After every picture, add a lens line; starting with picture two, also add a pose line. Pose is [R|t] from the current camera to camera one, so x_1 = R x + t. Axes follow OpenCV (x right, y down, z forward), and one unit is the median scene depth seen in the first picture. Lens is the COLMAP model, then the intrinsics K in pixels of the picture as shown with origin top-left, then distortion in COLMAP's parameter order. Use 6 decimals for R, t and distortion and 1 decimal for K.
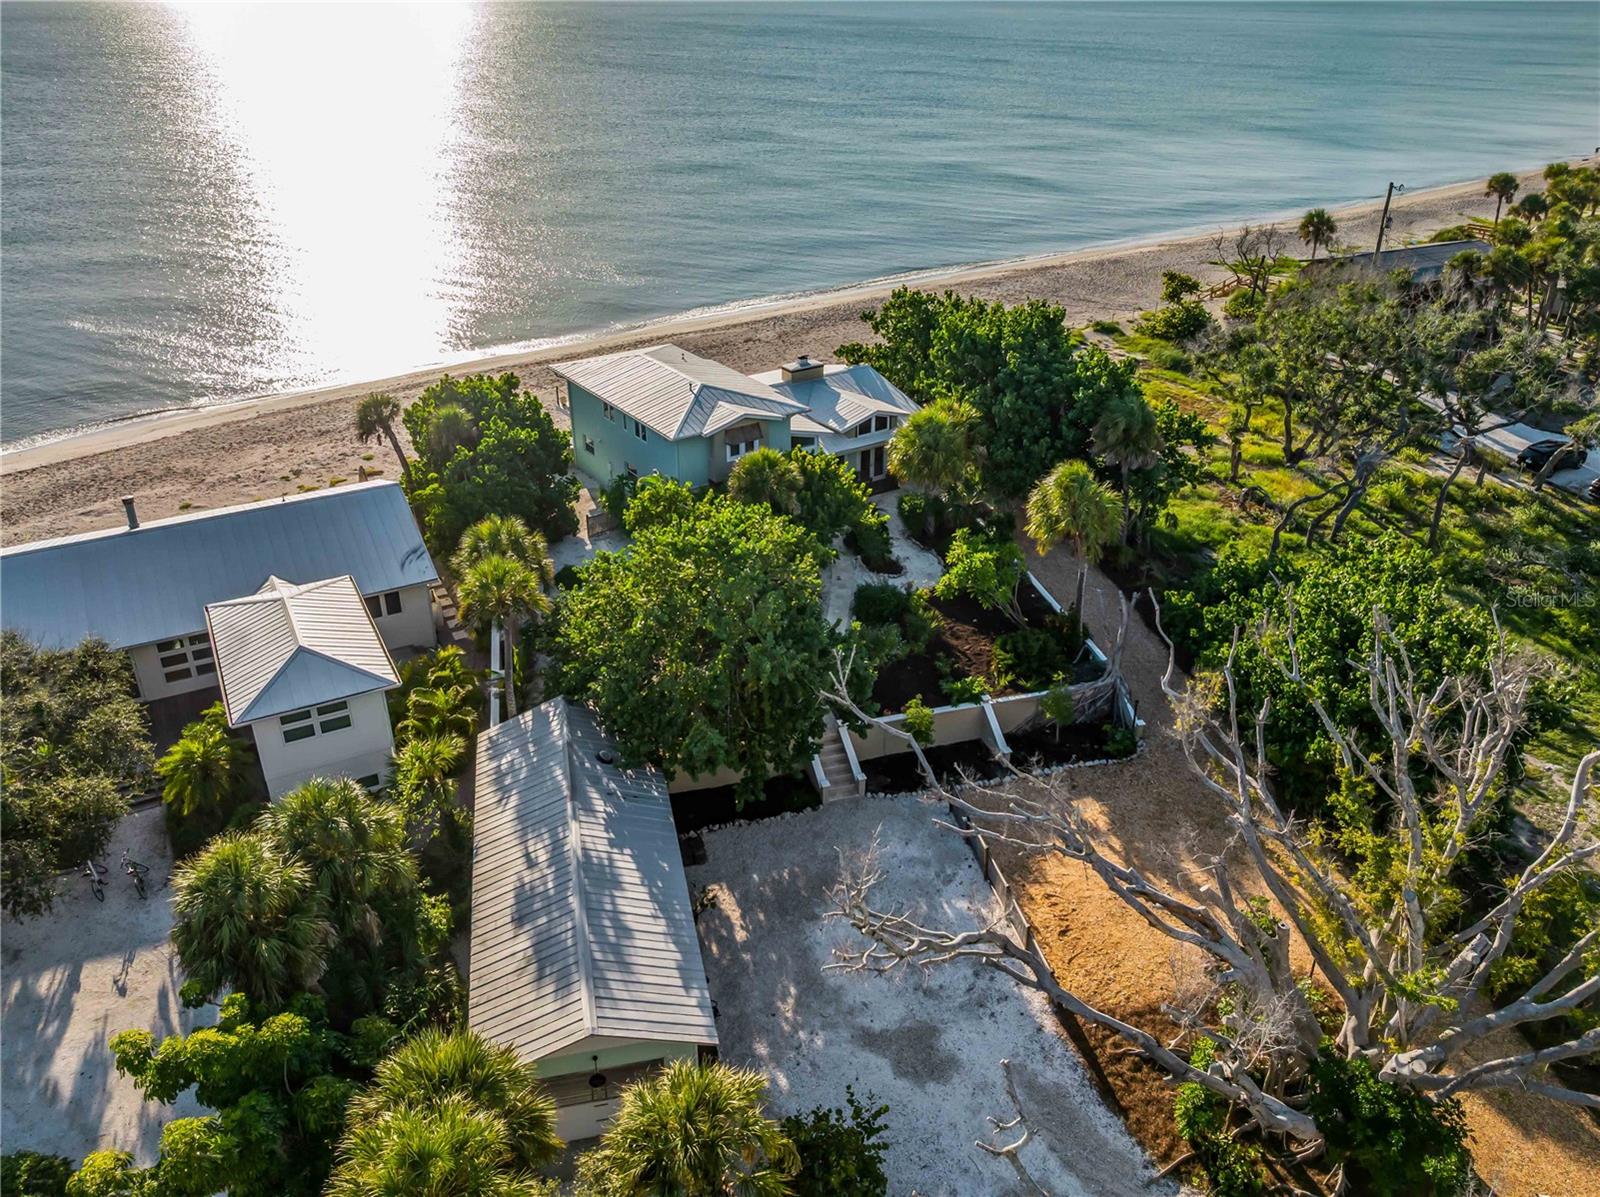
lens RADIAL K [[1126.4, 0, 800.0], [0, 1126.4, 598.5], [0, 0, 1]] dist [-0.038824, 0.010303]
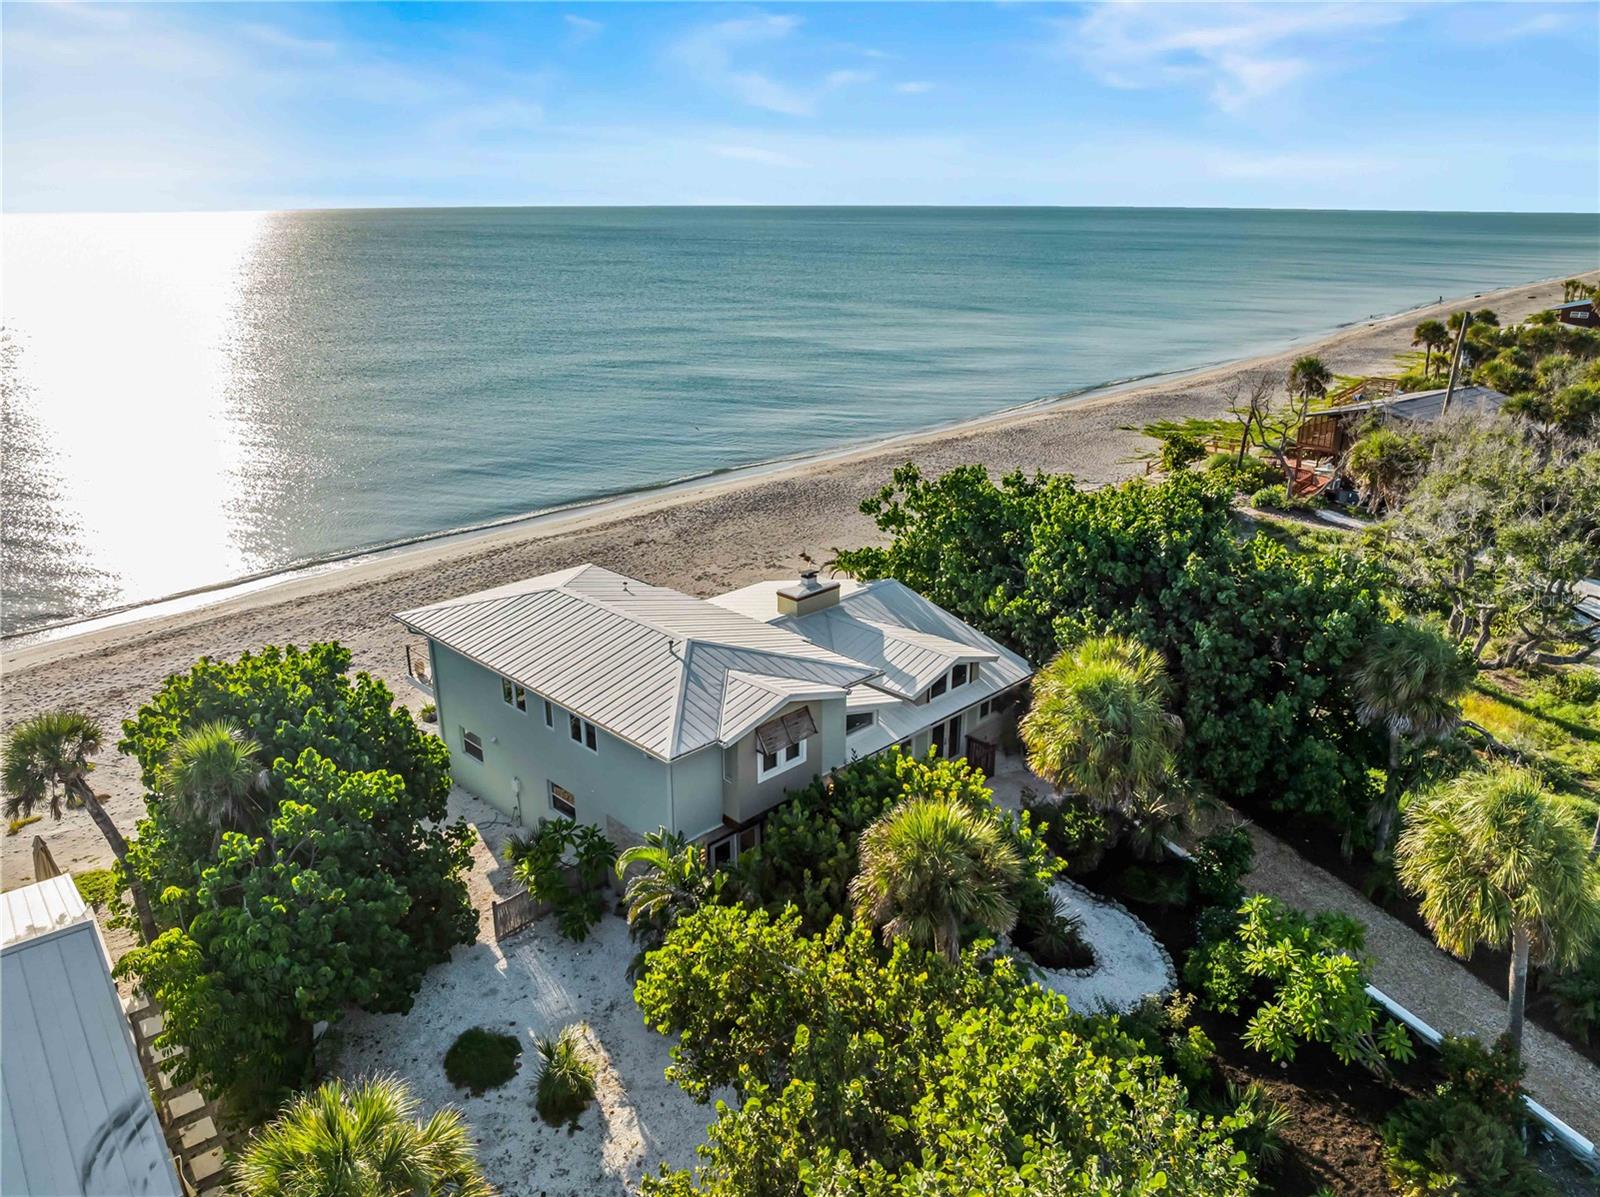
lens RADIAL K [[1154.9, 0, 797.6], [0, 1154.9, 642.8], [0, 0, 1]] dist [-0.036533, -0.003049]
pose [[0.986344, -0.062917, 0.152206, -0.120355], [0.081394, 0.989627, -0.118376, -0.115848], [-0.143180, 0.129148, 0.981234, 0.425179]]
